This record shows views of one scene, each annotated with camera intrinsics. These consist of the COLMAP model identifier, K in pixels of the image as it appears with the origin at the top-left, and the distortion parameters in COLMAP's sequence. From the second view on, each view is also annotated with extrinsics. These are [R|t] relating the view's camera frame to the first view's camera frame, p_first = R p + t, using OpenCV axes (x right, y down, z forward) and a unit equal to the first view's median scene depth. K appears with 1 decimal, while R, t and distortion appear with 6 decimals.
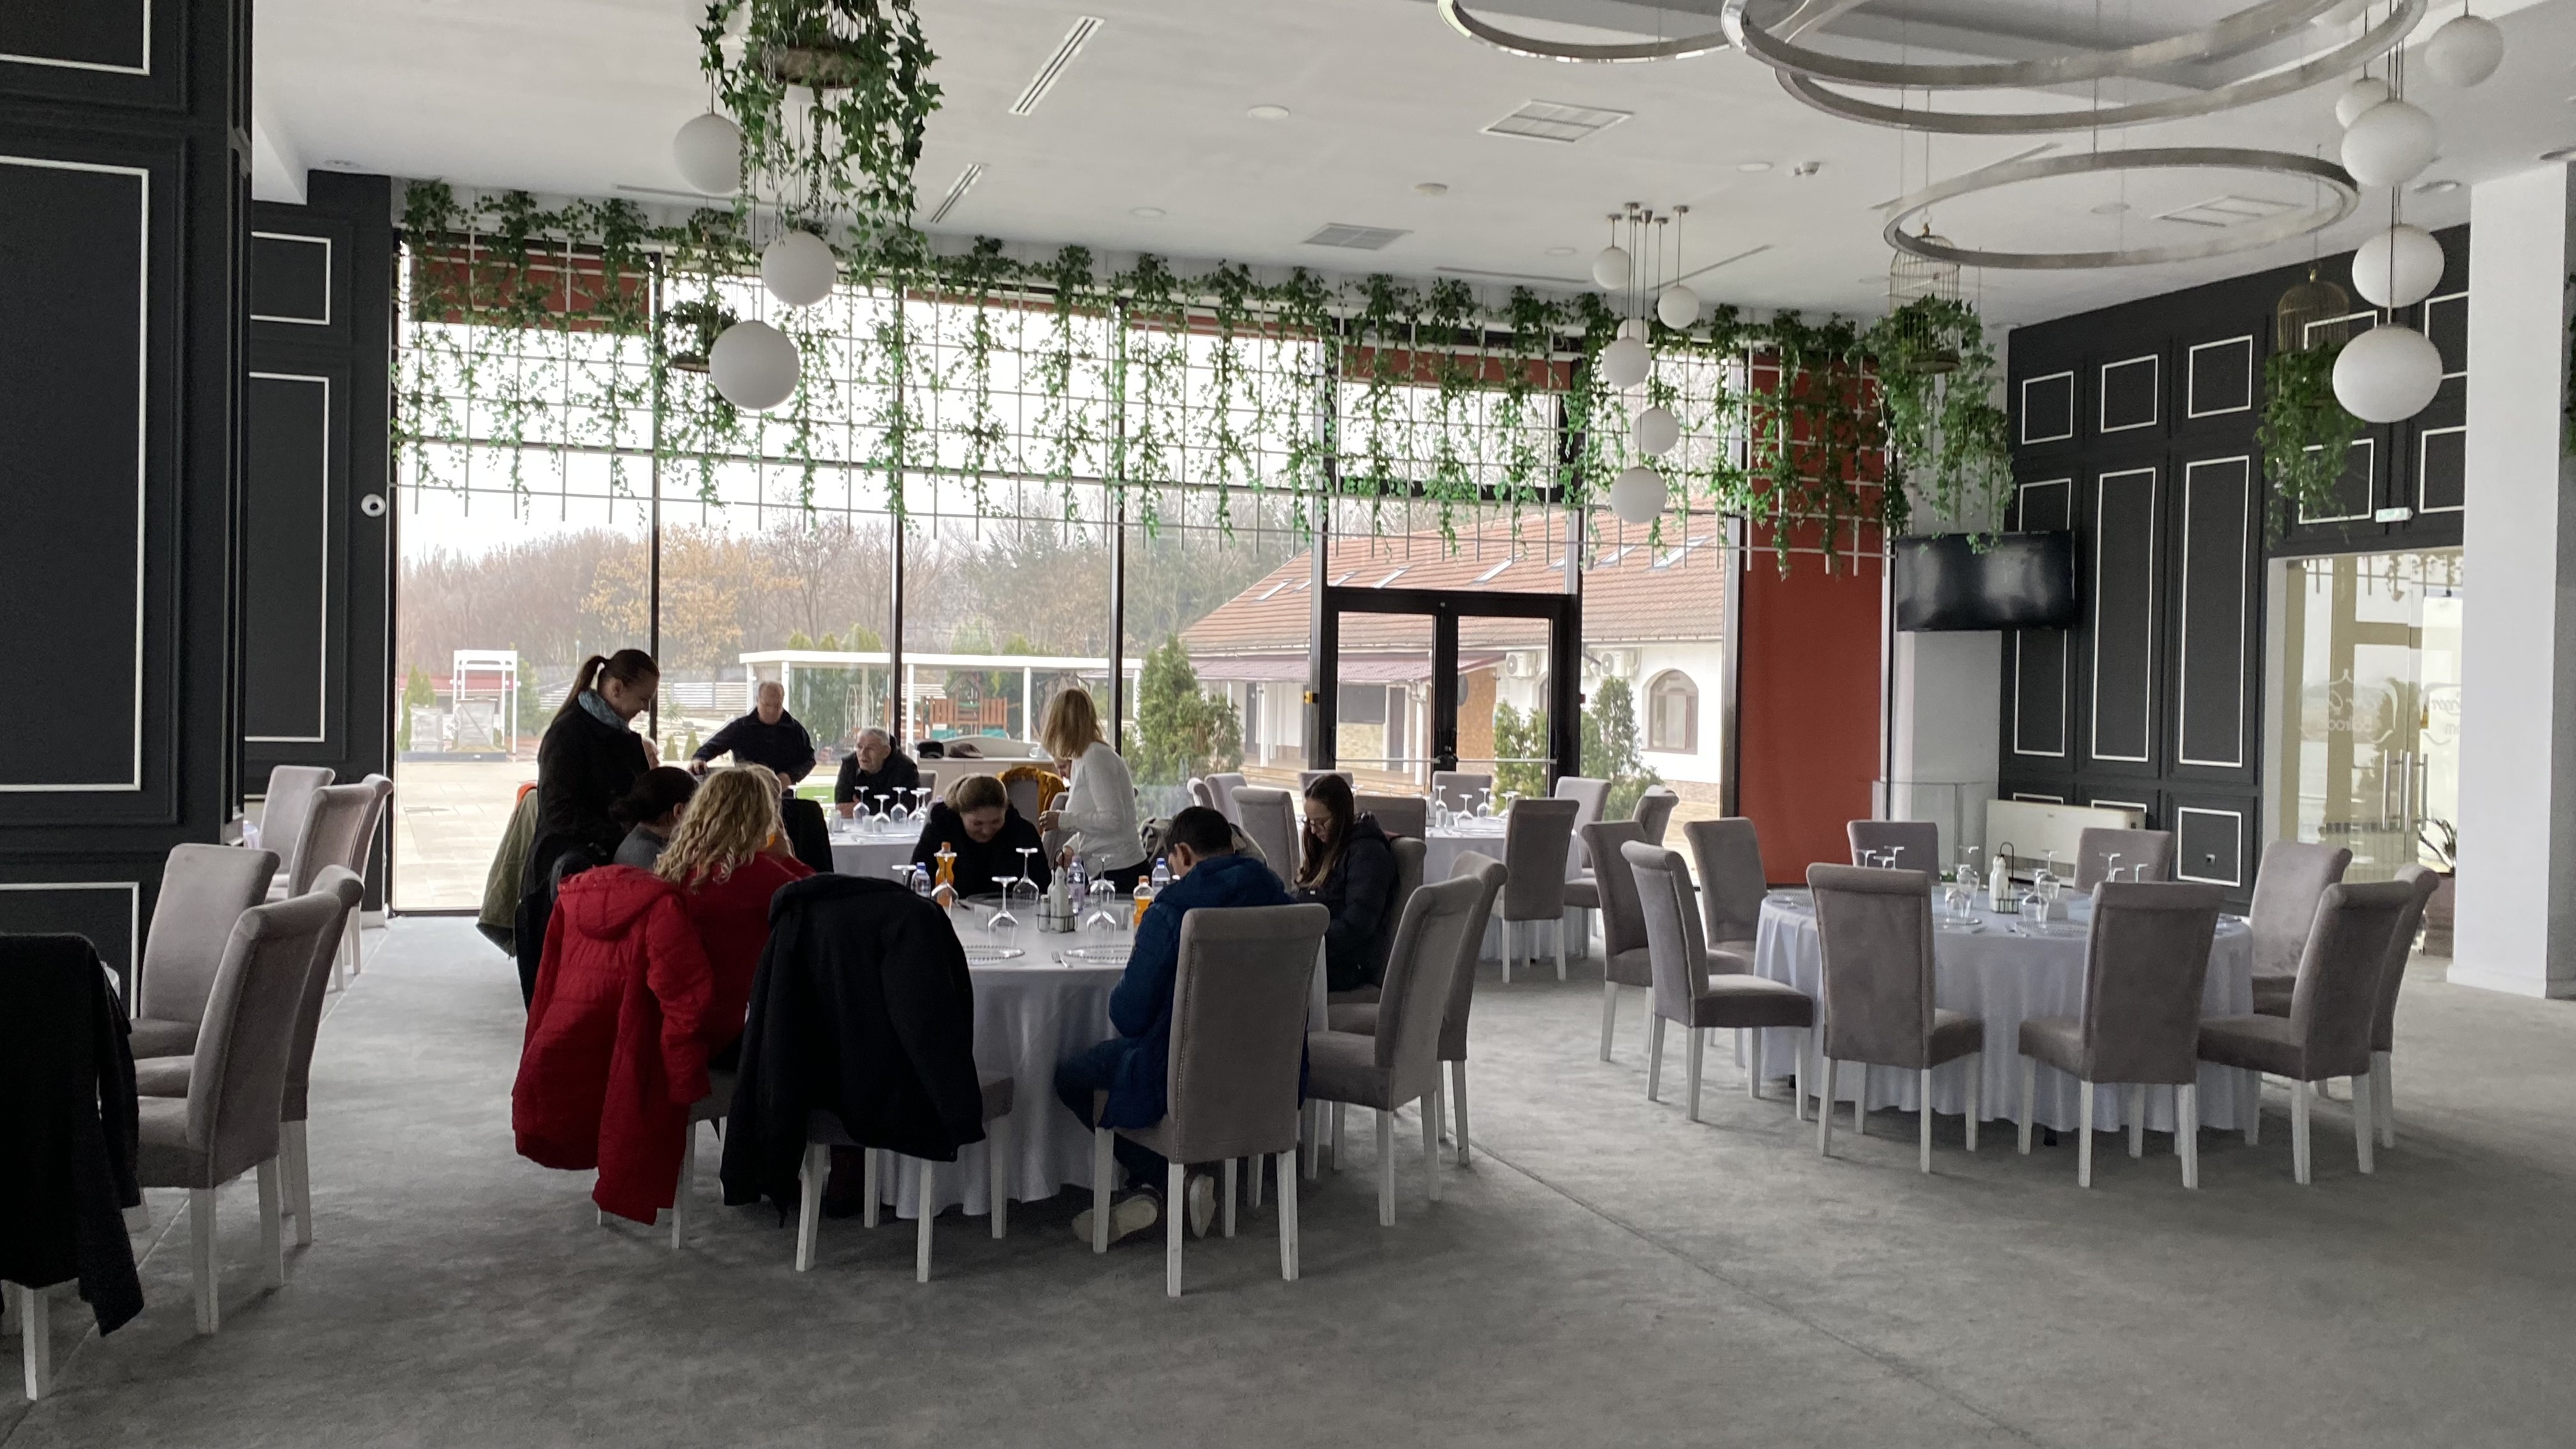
lens RADIAL K [[1984.5, 0, 1295.7], [0, 1984.5, 714.5], [0, 0, 1]] dist [0.009746, -0.008484]
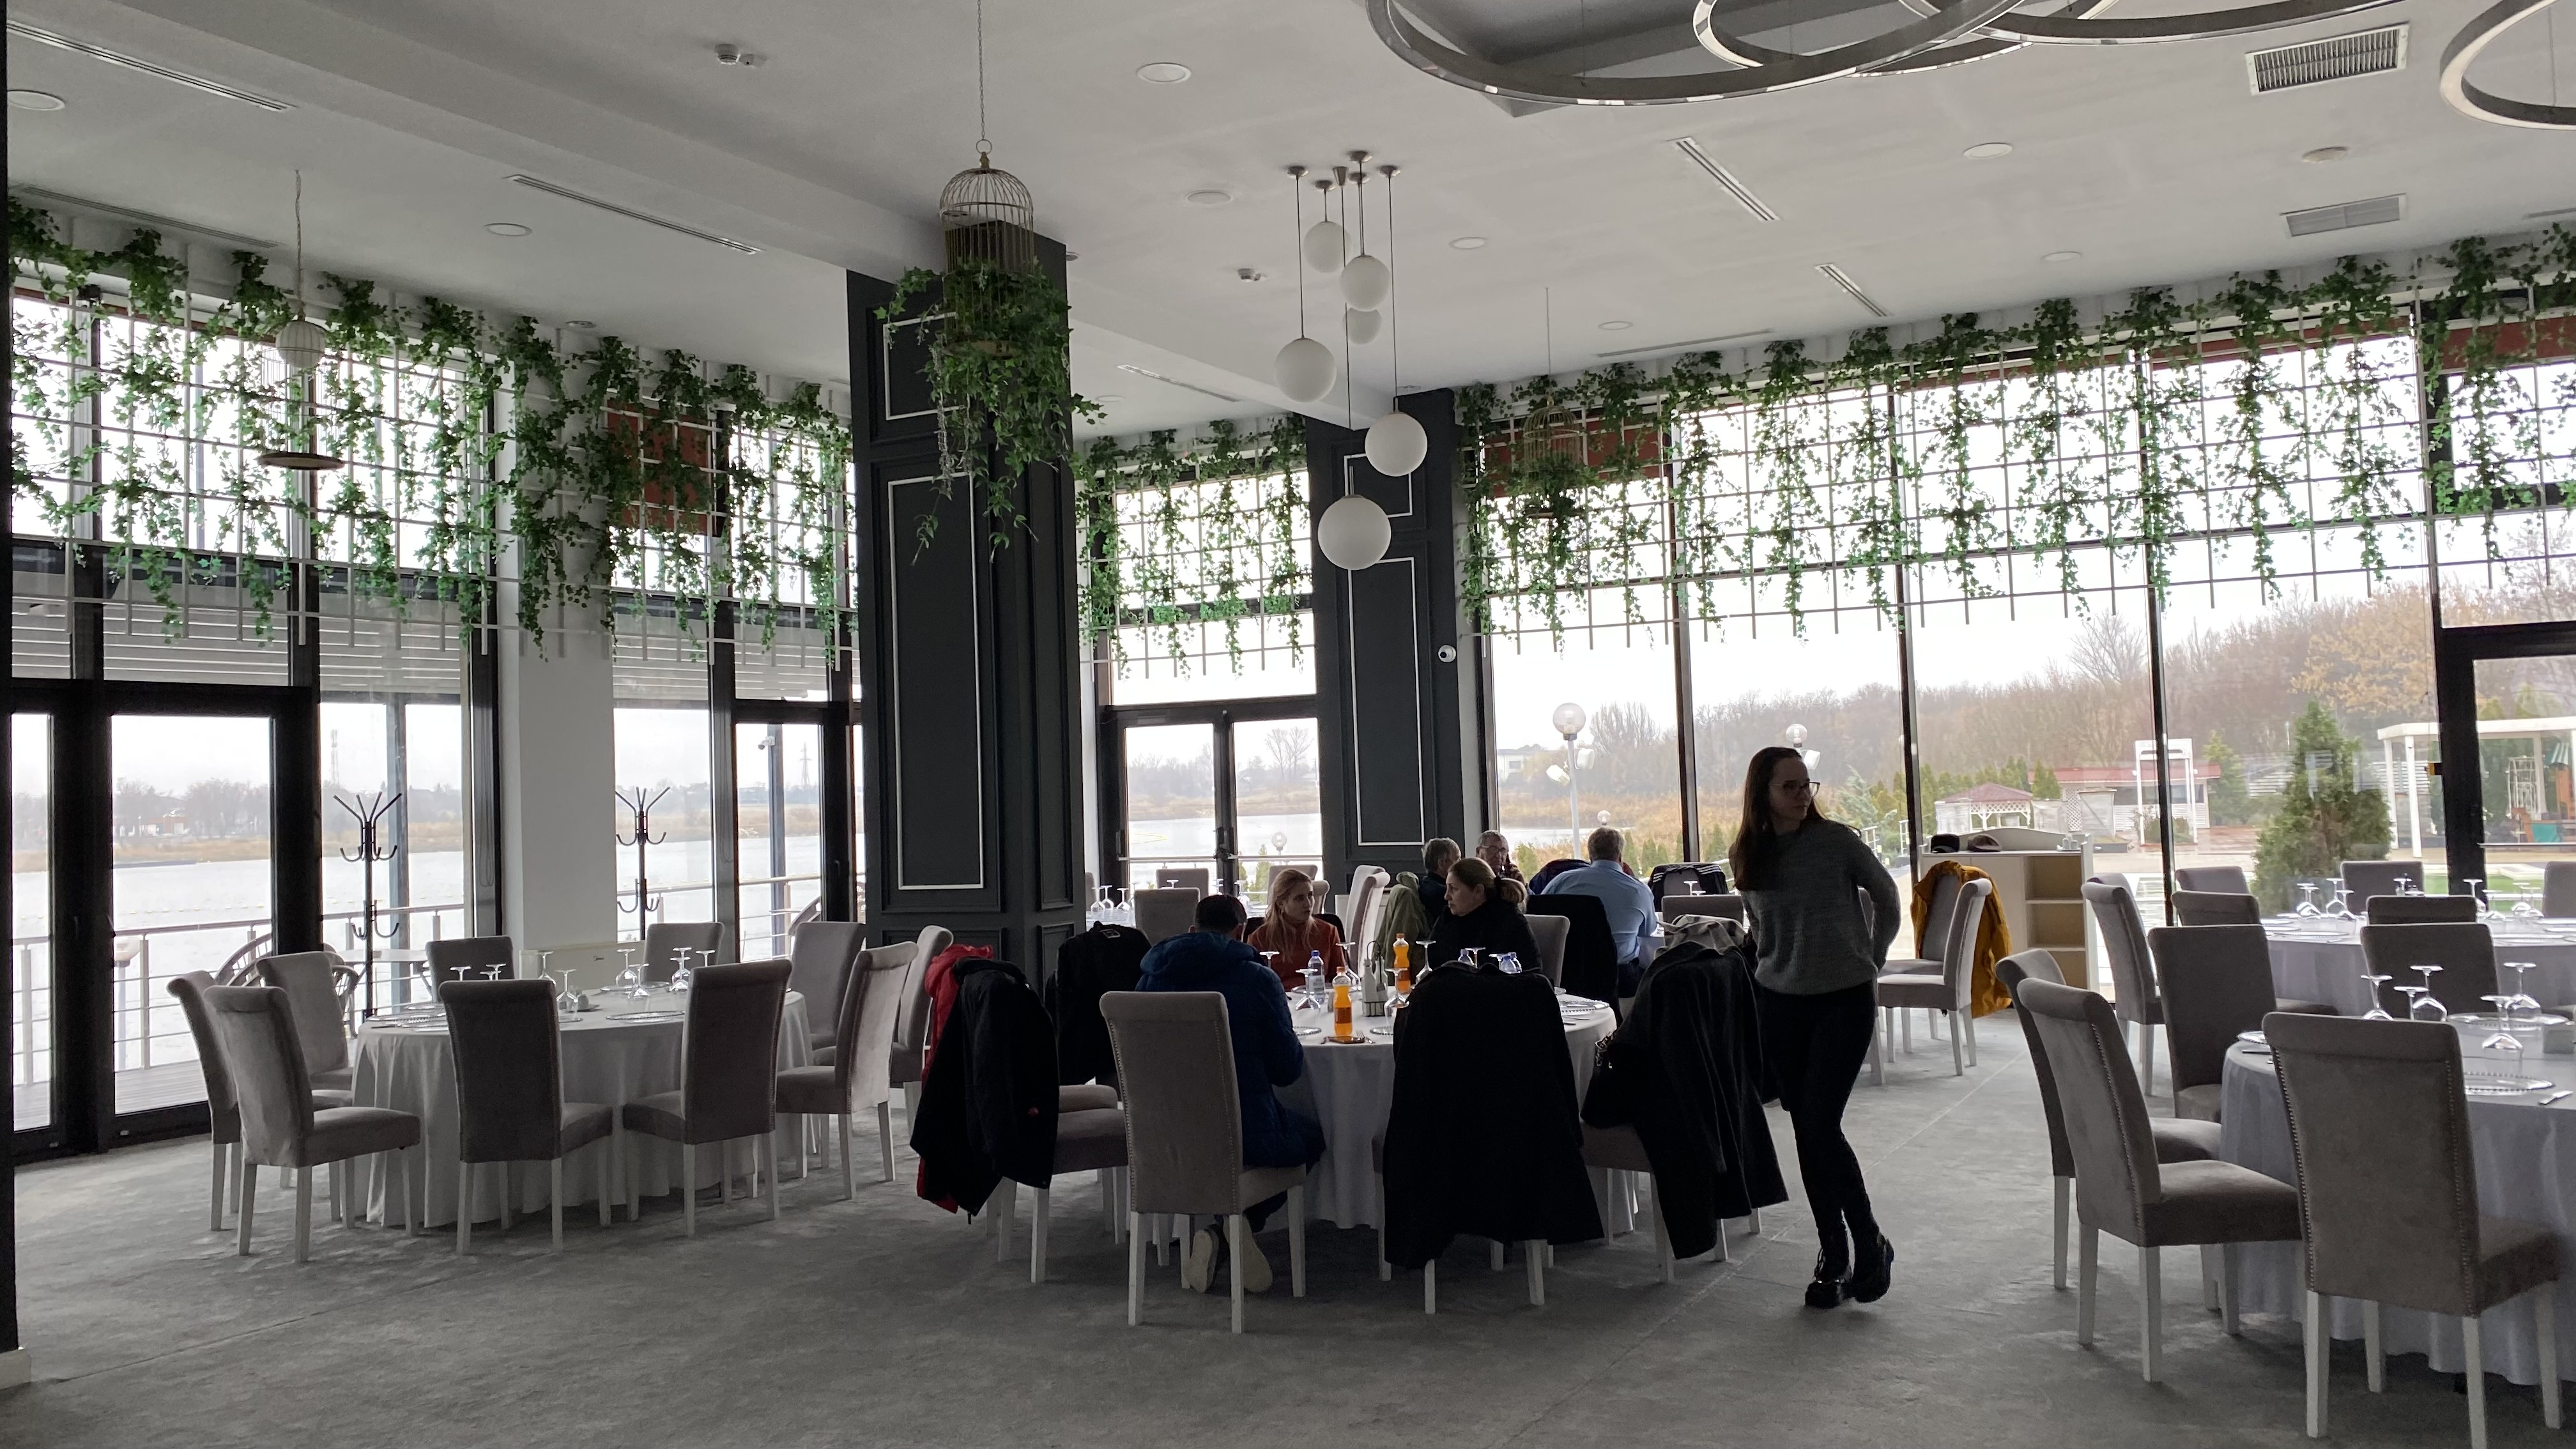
lens RADIAL K [[1922.6, 0, 1299.5], [0, 1922.6, 719.5], [0, 0, 1]] dist [0.100626, -0.186440]
pose [[0.644045, -0.069219, -0.761849, 0.378169], [0.035904, 0.997536, -0.060280, 0.005378], [0.764144, 0.011469, 0.644943, 0.147699]]
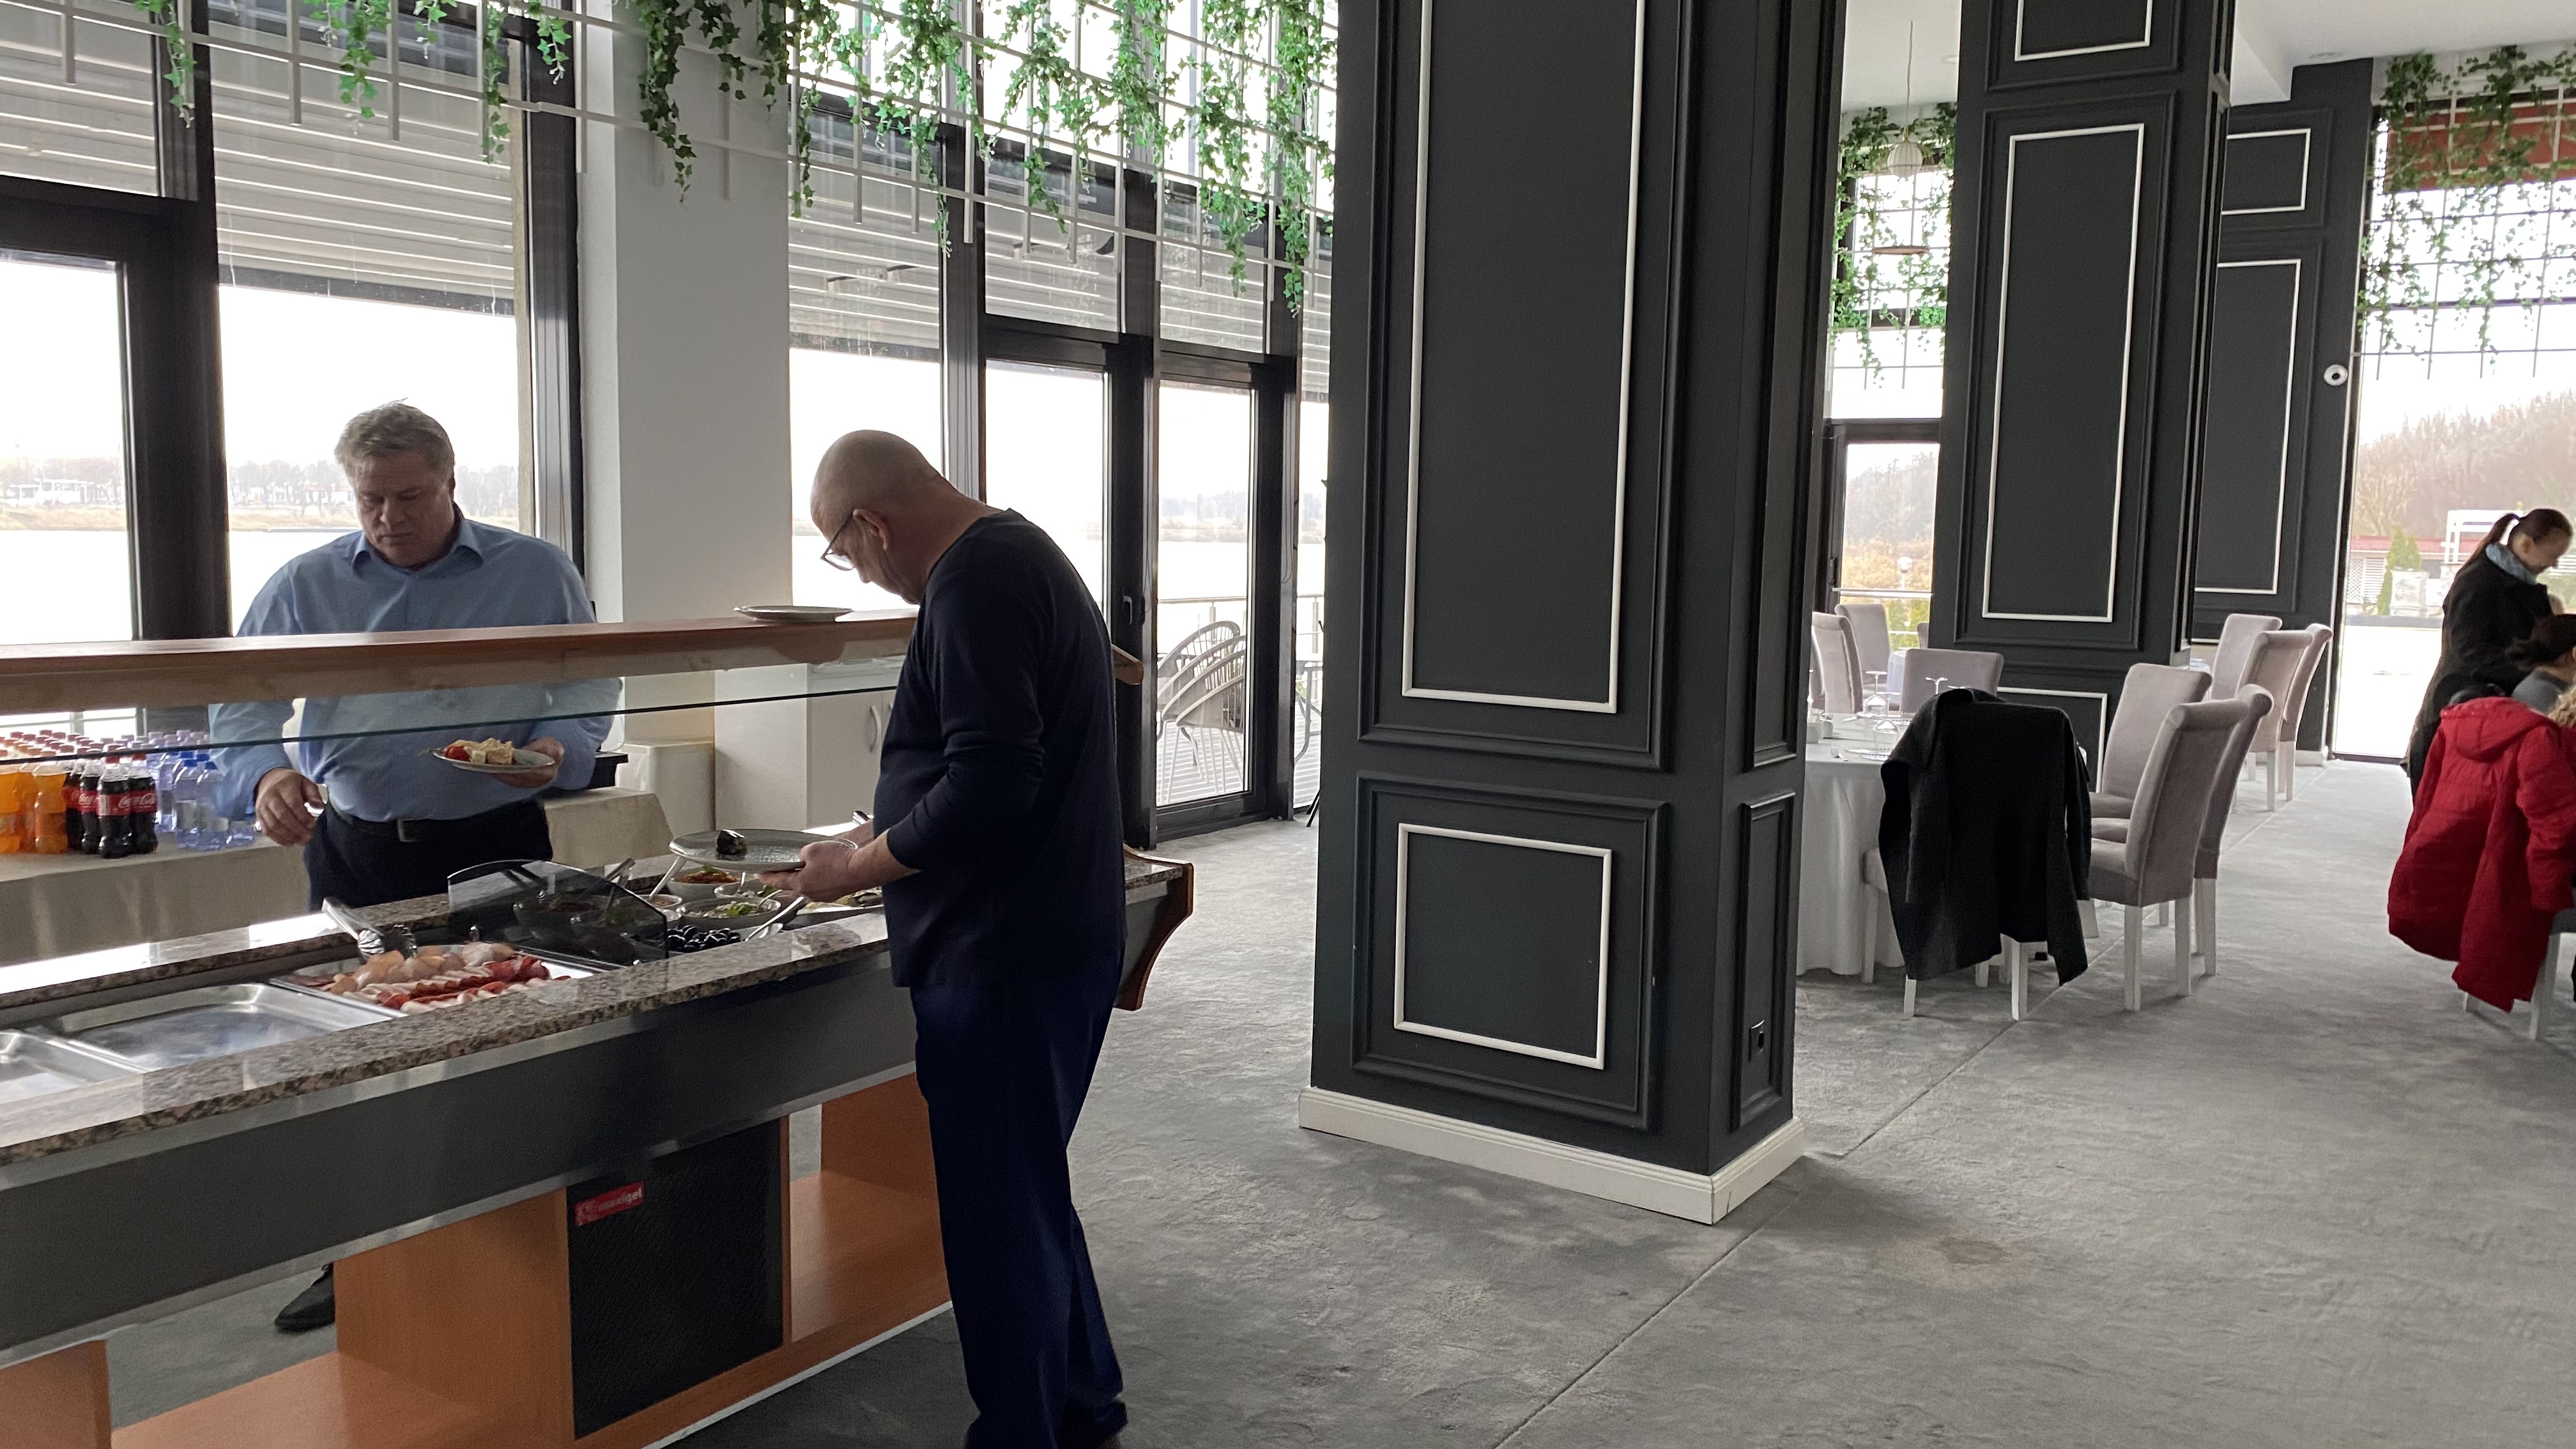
lens RADIAL K [[1949.6, 0, 1273.6], [0, 1949.6, 717.3], [0, 0, 1]] dist [0.009238, 0.006627]
pose [[0.591284, 0.074665, -0.802999, 0.058525], [-0.016535, 0.996618, 0.080493, 0.003390], [0.806294, -0.034316, 0.590519, -0.091507]]
